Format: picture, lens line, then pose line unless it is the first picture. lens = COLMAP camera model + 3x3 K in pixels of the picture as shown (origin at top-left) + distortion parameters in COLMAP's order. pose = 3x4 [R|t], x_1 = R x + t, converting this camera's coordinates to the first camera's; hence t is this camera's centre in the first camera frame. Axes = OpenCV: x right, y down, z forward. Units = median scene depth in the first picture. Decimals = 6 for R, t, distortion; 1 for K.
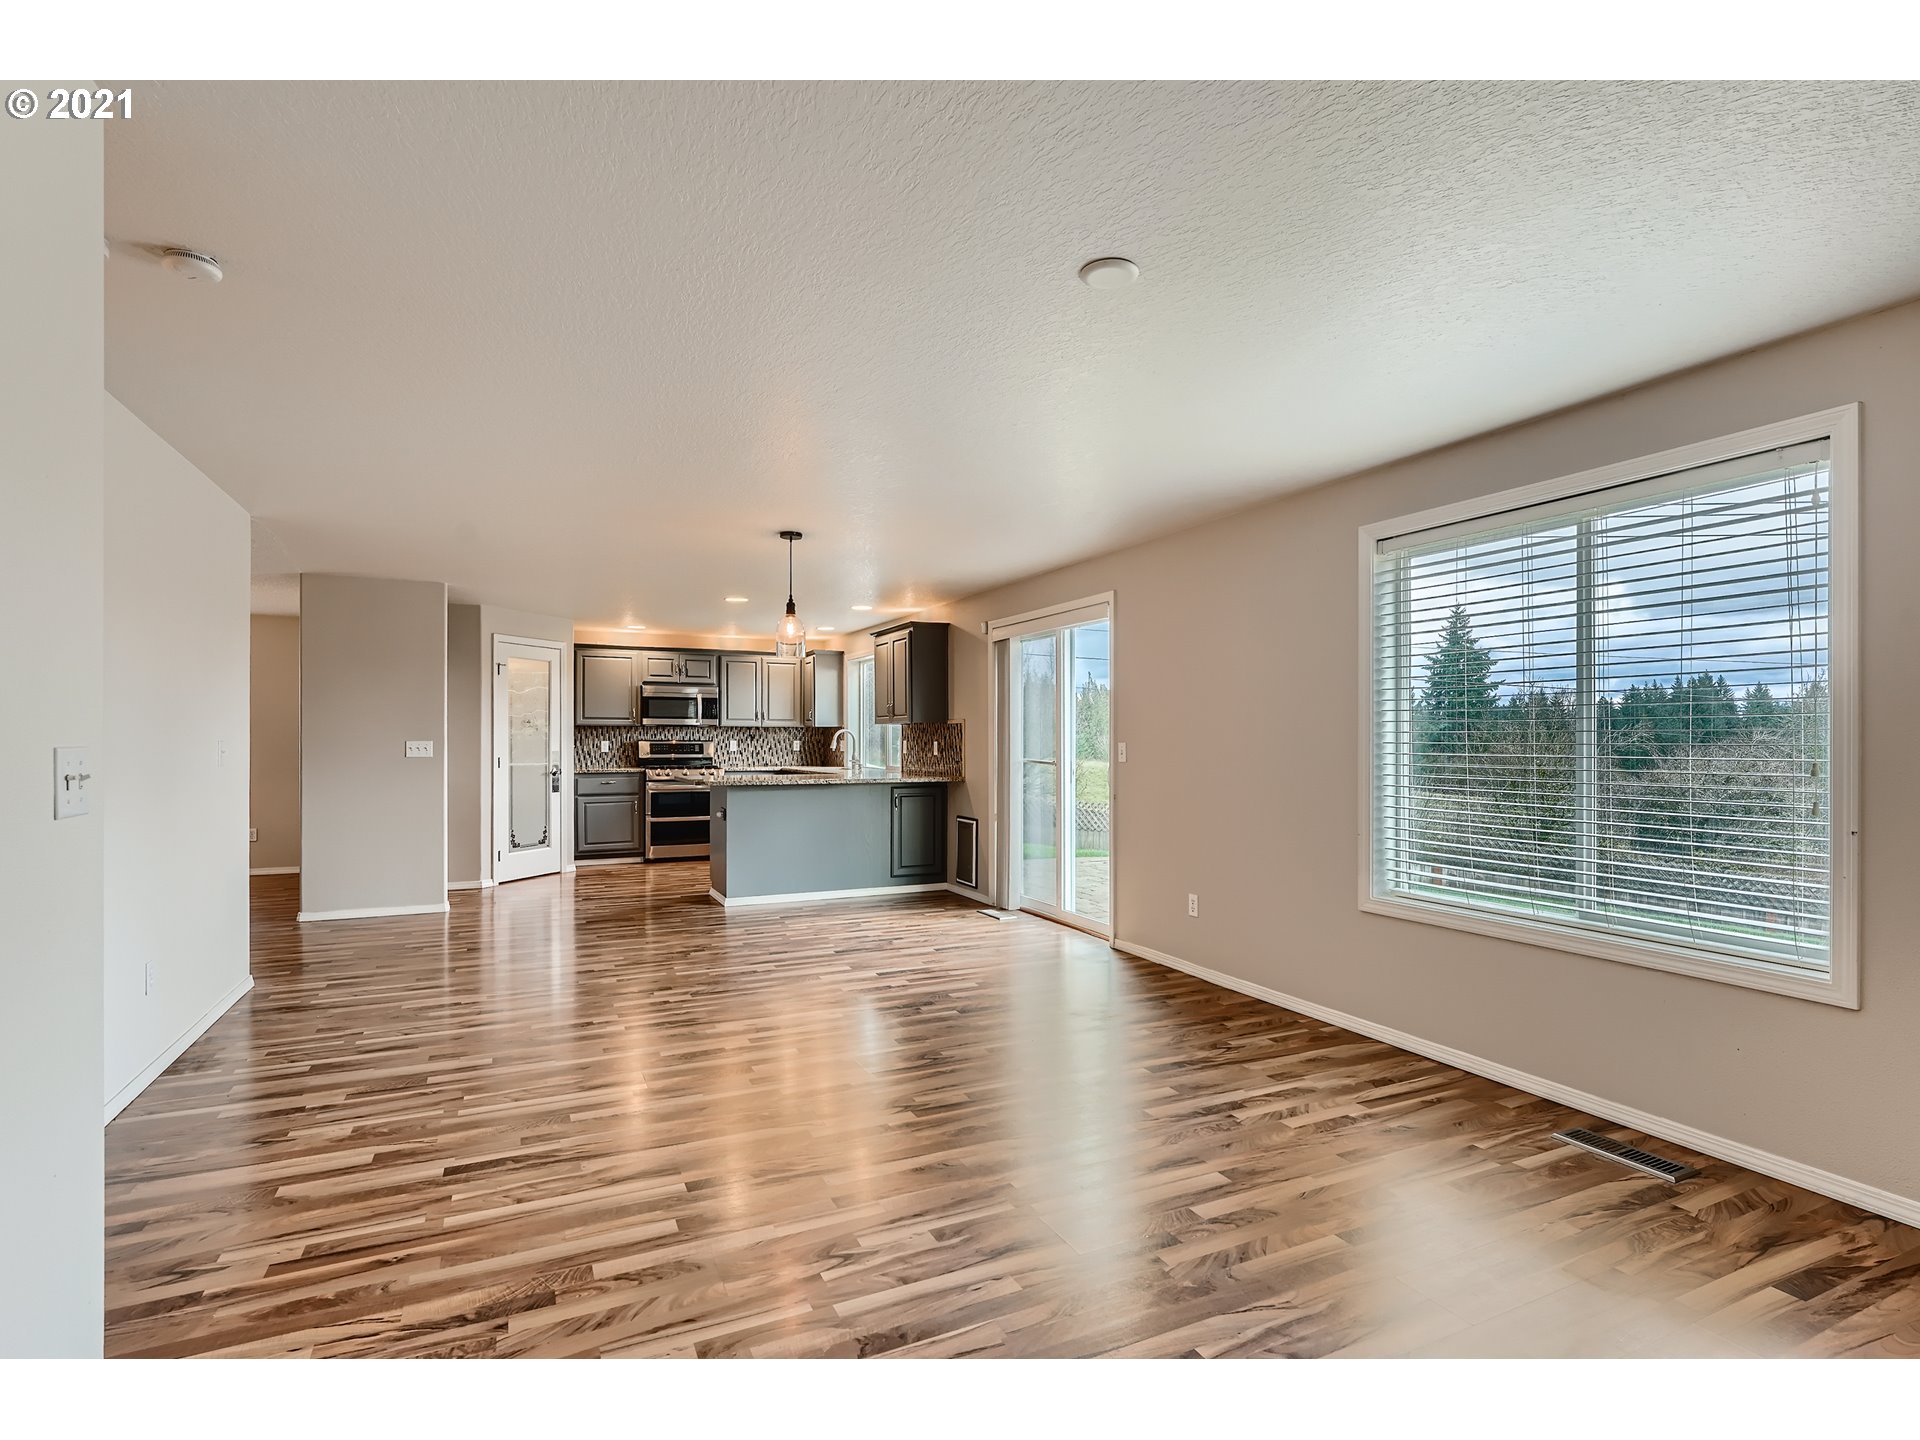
lens RADIAL K [[927.4, 0, 959.8], [0, 927.4, 737.9], [0, 0, 1]] dist [-0.003568, 0.002439]
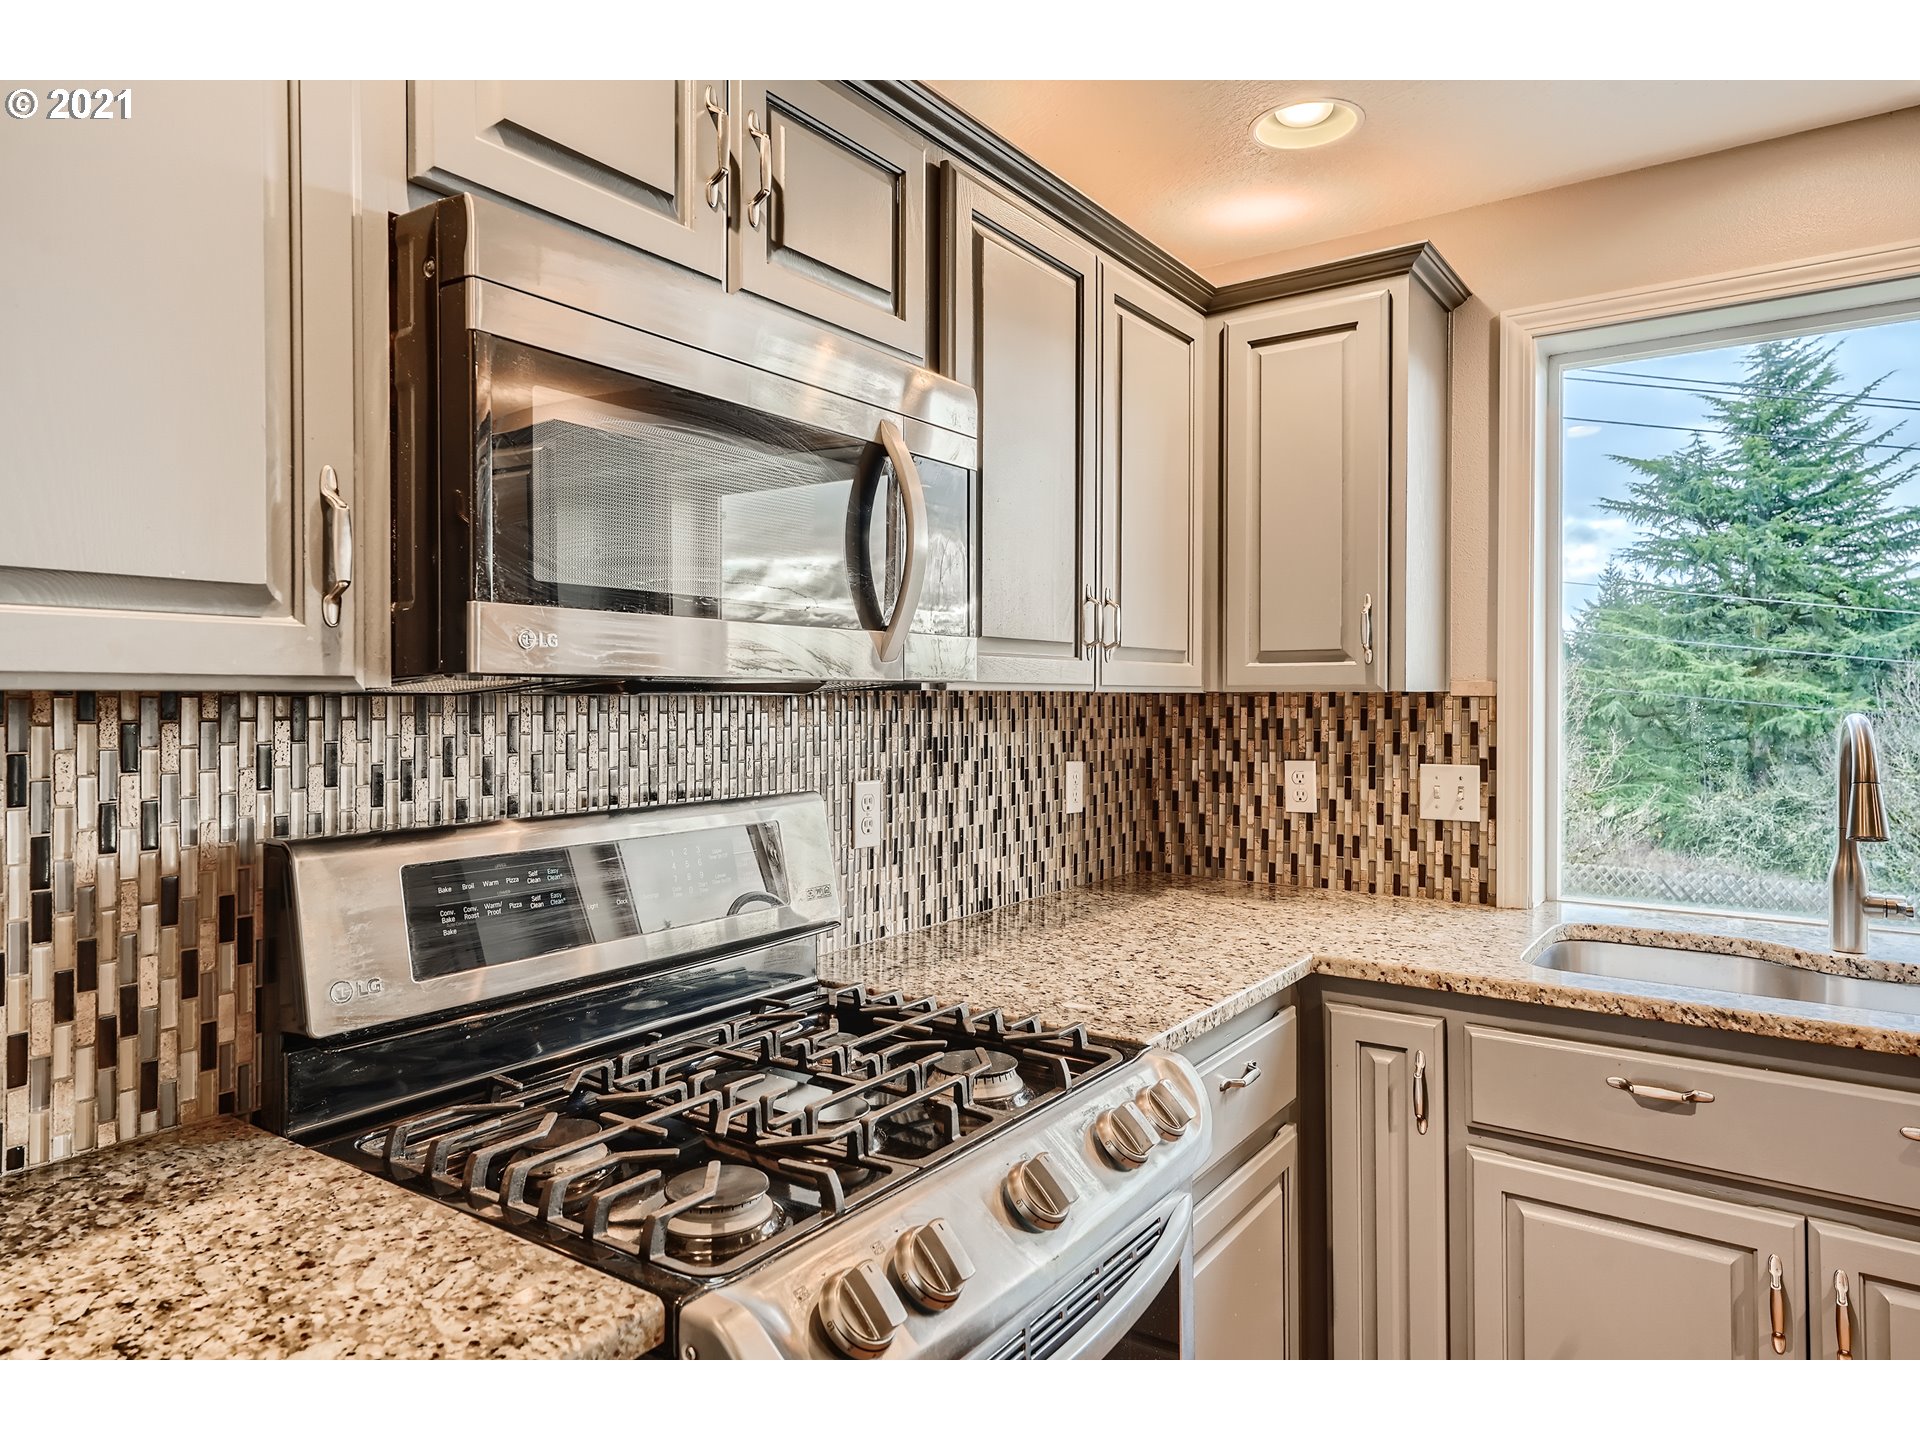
lens RADIAL K [[1190.6, 0, 960.6], [0, 1190.6, 703.8], [0, 0, 1]] dist [0.029277, -0.000373]
pose [[0.871926, -0.005013, 0.489612, -0.364166], [0.000560, 0.999957, 0.009242, -0.013153], [-0.489637, -0.007784, 0.871892, 0.906255]]
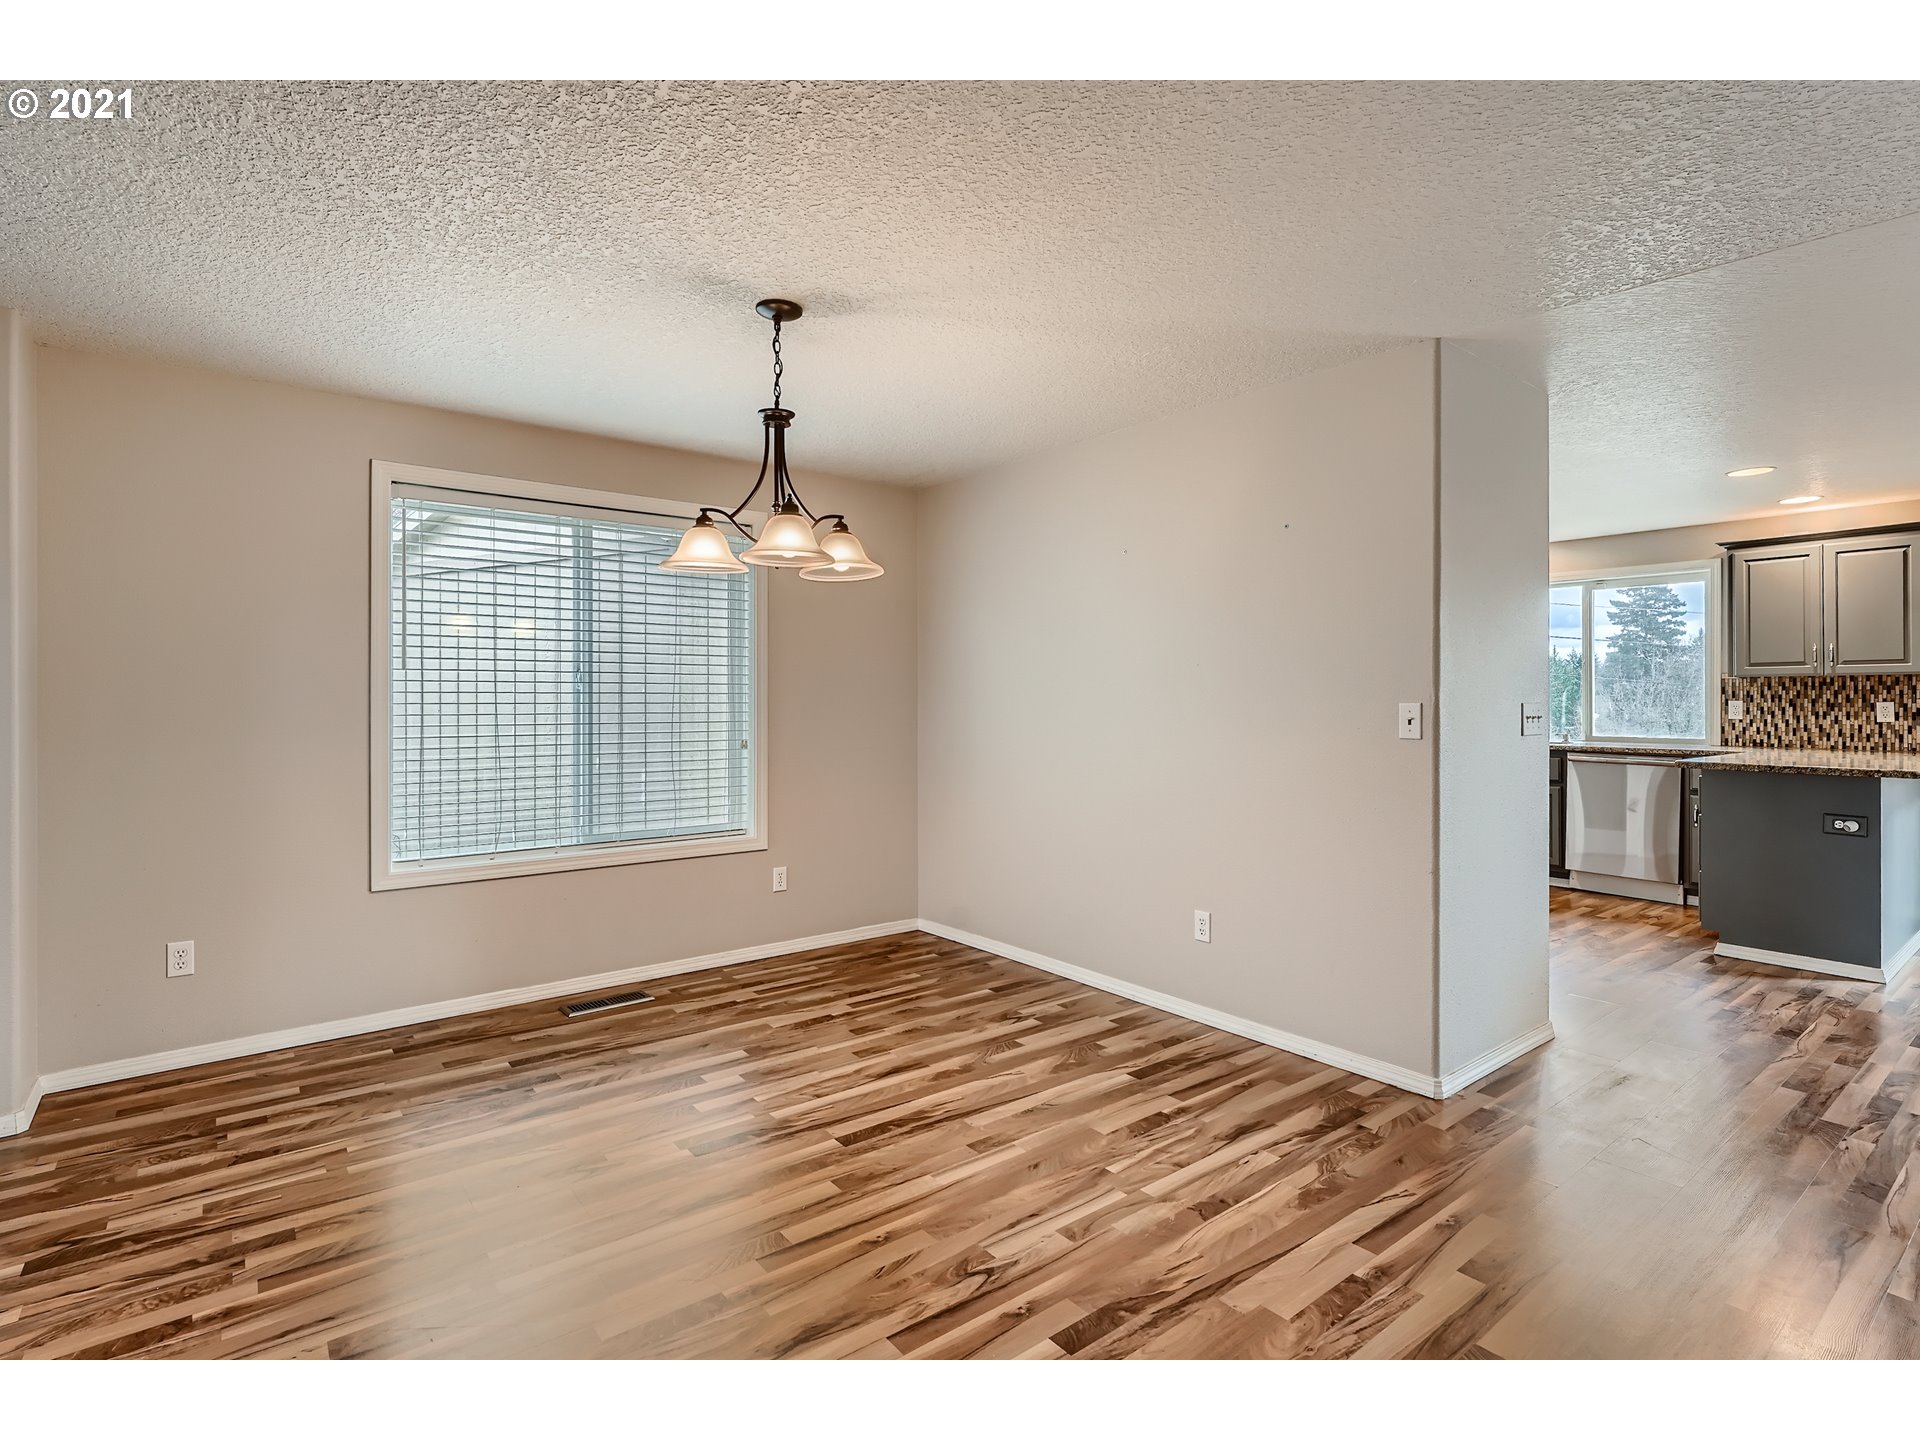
lens RADIAL K [[937.8, 0, 962.1], [0, 937.8, 698.1], [0, 0, 1]] dist [0.000510, 0.001659]
pose [[0.975784, -0.001184, 0.218731, -0.708003], [0.001039, 0.999999, 0.000777, -0.000187], [-0.218732, -0.000531, 0.975785, 0.404419]]
